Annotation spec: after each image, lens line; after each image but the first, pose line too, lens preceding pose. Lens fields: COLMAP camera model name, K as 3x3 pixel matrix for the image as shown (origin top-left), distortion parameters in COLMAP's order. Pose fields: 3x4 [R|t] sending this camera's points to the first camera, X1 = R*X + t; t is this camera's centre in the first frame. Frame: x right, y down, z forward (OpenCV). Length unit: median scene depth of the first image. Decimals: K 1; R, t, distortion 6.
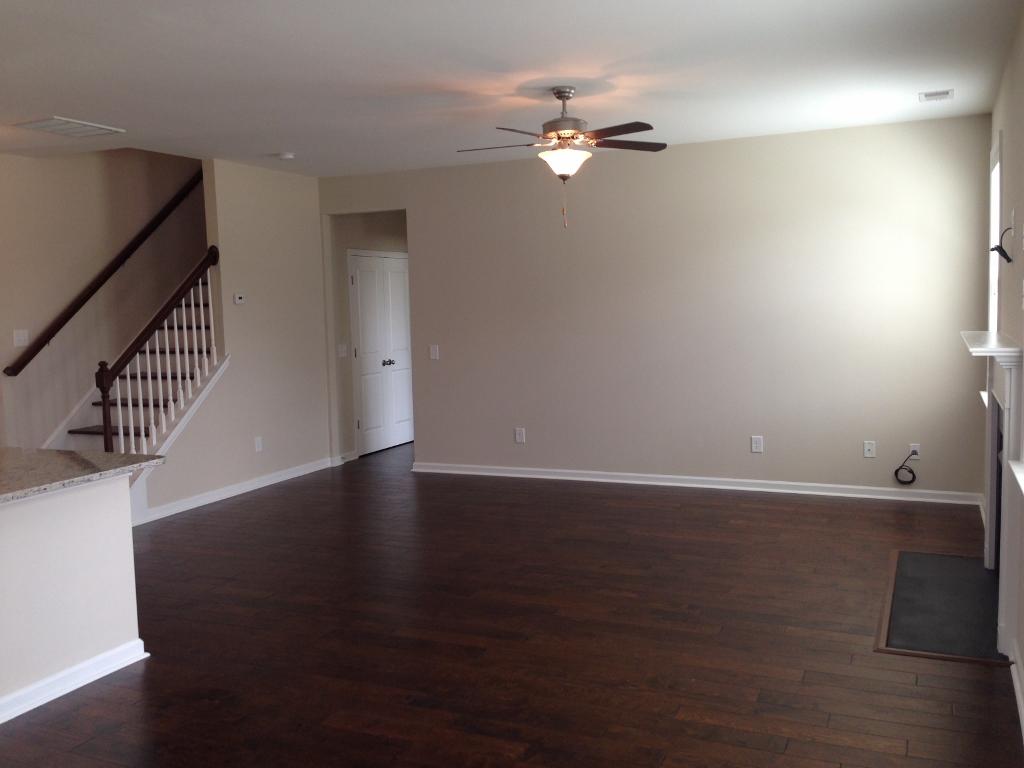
lens RADIAL K [[931.2, 0, 512.0], [0, 931.2, 384.0], [0, 0, 1]] dist [0.080691, -0.118906]
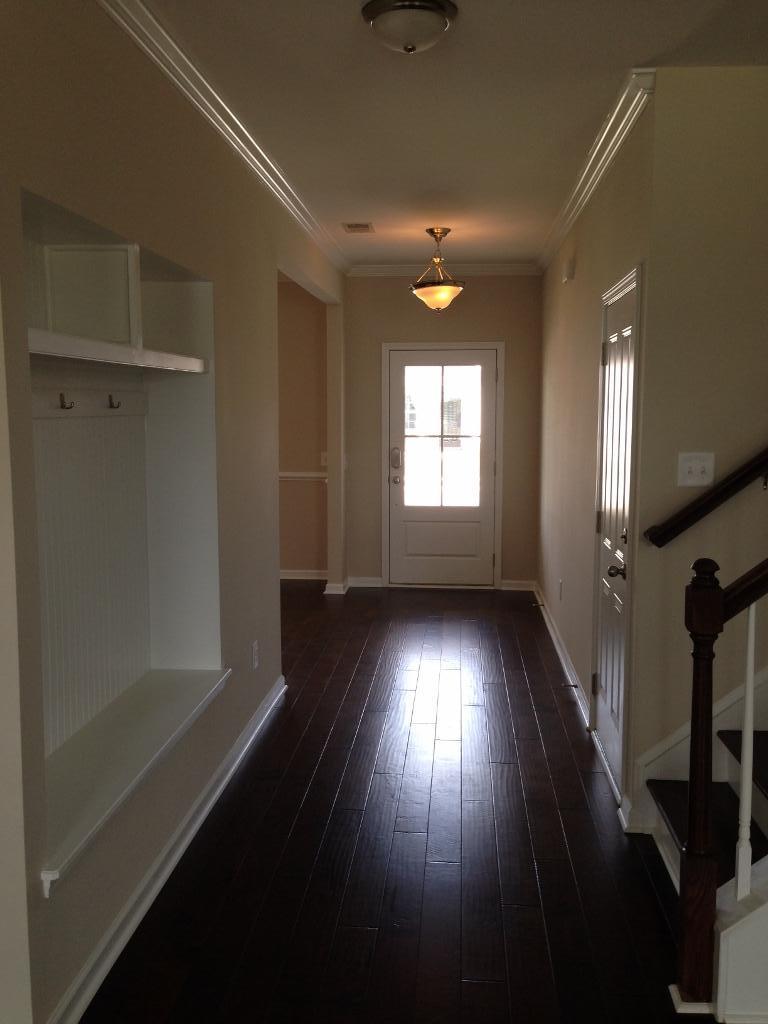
lens RADIAL K [[920.7, 0, 384.0], [0, 920.7, 512.0], [0, 0, 1]] dist [0.003023, 0.002617]
pose [[0.319322, 0.135688, -0.937882, -0.126041], [-0.091756, 0.989473, 0.111912, -0.063553], [0.943194, 0.050320, 0.328410, 0.683174]]
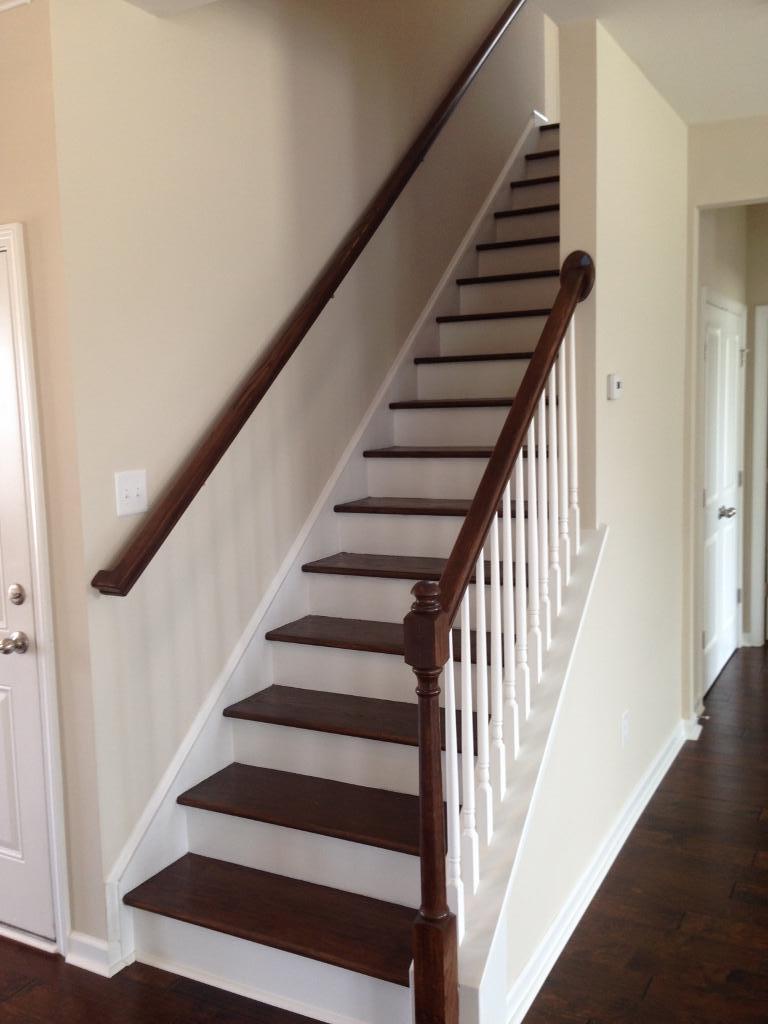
lens RADIAL K [[958.5, 0, 384.0], [0, 958.5, 512.0], [0, 0, 1]] dist [0.076418, -0.117448]
pose [[0.996404, 0.004833, -0.084595, -0.374701], [-0.002503, 0.999615, 0.027633, -0.050272], [0.084696, -0.027322, 0.996032, 0.602154]]
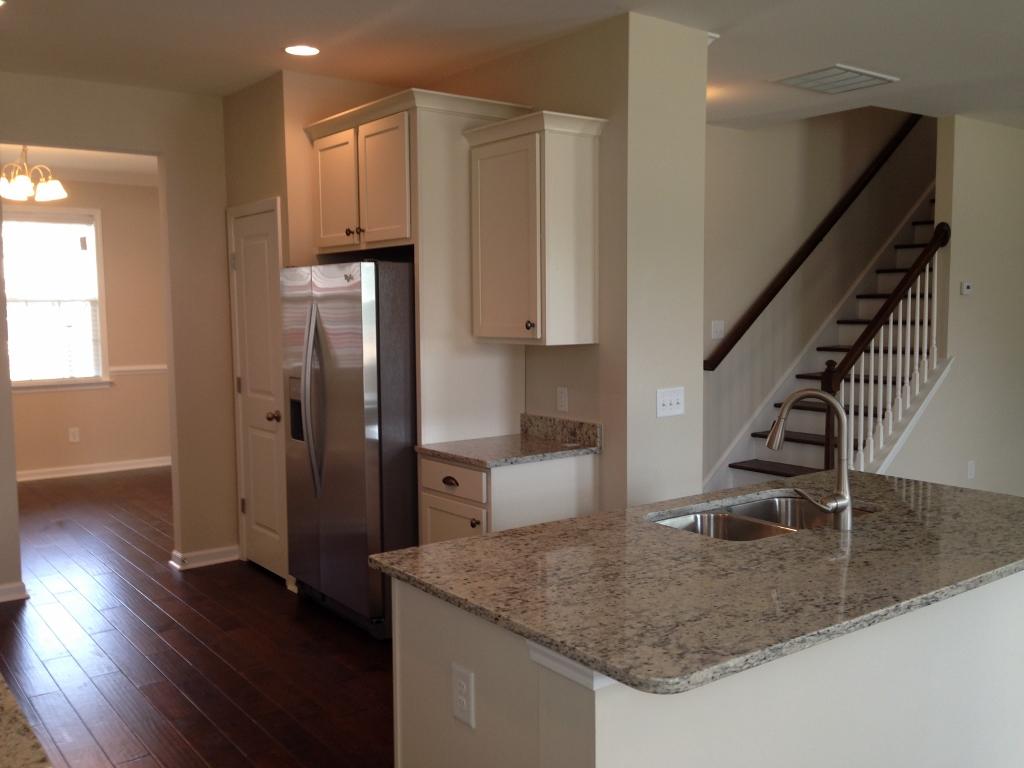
lens RADIAL K [[931.2, 0, 512.0], [0, 931.2, 384.0], [0, 0, 1]] dist [0.080691, -0.118906]
pose [[0.870078, 0.062728, -0.488907, -0.241934], [-0.059771, 0.997977, 0.021673, -0.003482], [0.489277, 0.010365, 0.872067, 0.110804]]
